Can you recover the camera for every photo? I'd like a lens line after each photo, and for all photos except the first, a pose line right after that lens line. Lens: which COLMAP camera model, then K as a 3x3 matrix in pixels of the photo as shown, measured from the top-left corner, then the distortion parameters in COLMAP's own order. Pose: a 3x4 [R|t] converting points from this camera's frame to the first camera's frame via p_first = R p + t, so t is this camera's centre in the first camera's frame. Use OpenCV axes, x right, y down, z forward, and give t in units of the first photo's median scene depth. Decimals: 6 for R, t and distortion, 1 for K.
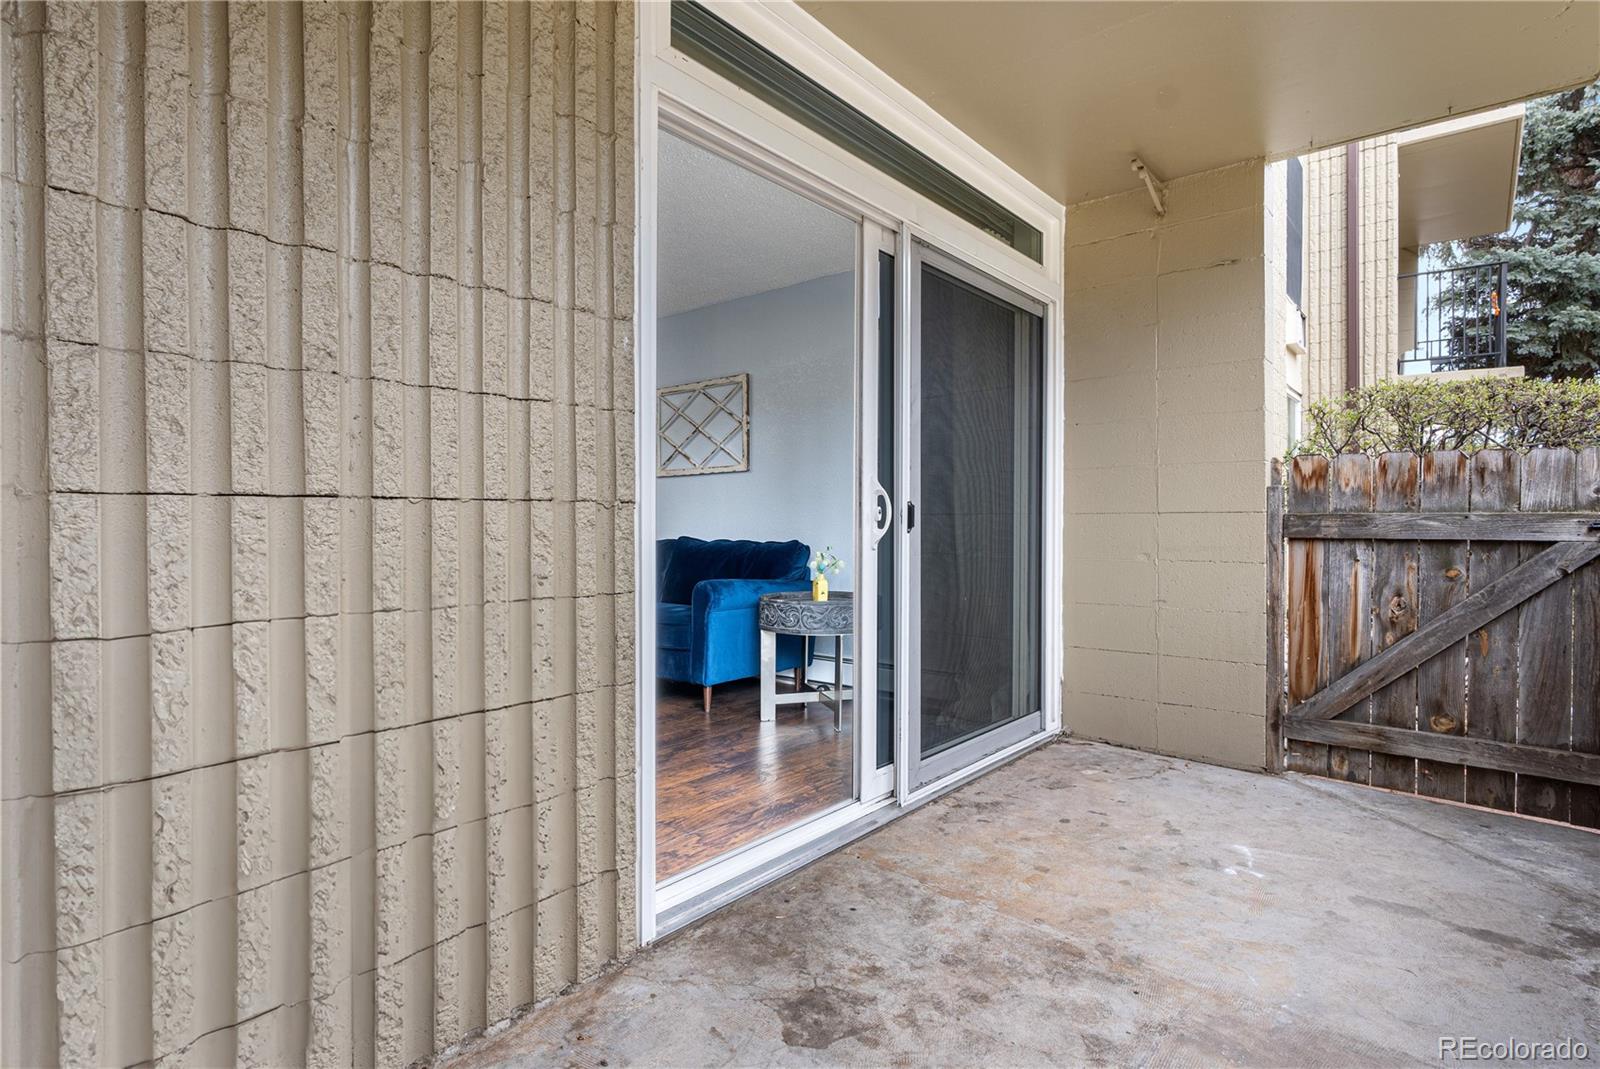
lens RADIAL K [[804.0, 0, 799.0], [0, 804.0, 533.1], [0, 0, 1]] dist [0.000085, -0.000124]
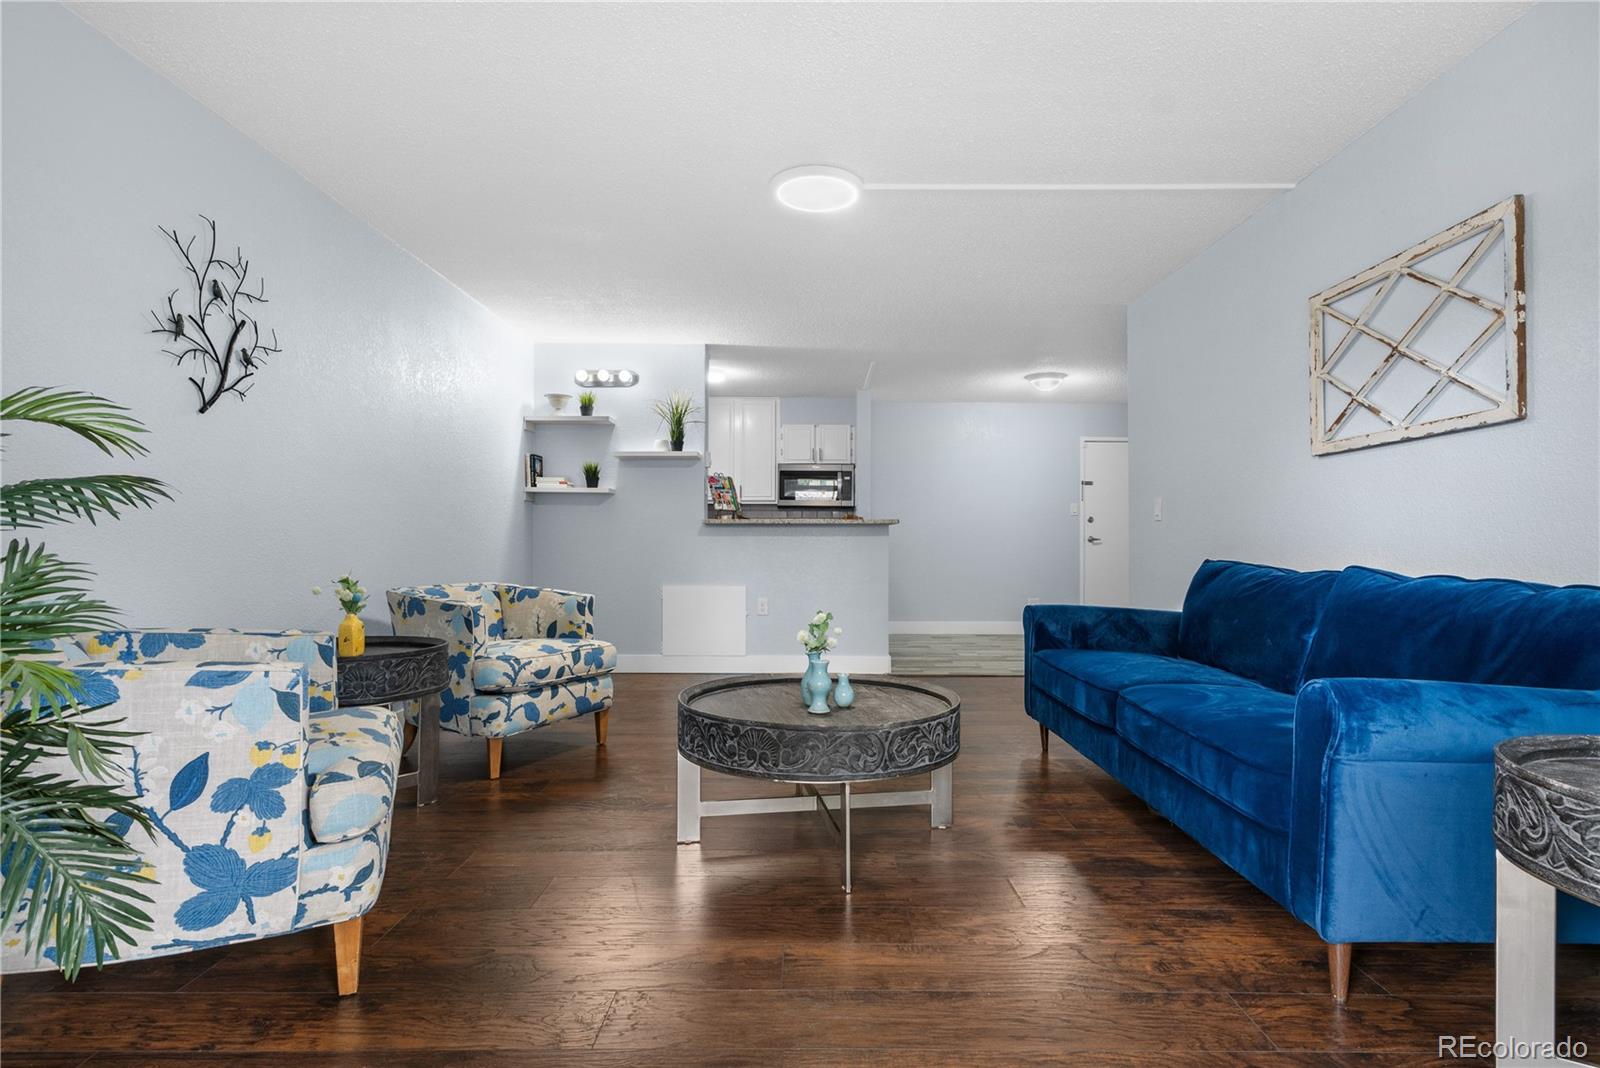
lens RADIAL K [[804.0, 0, 799.4], [0, 804.0, 535.4], [0, 0, 1]] dist [0.000085, -0.000124]
pose [[0.642716, -0.003053, -0.766098, 0.018600], [-0.010049, 0.999872, -0.012416, -0.004406], [0.766038, 0.015679, 0.642604, 0.418512]]
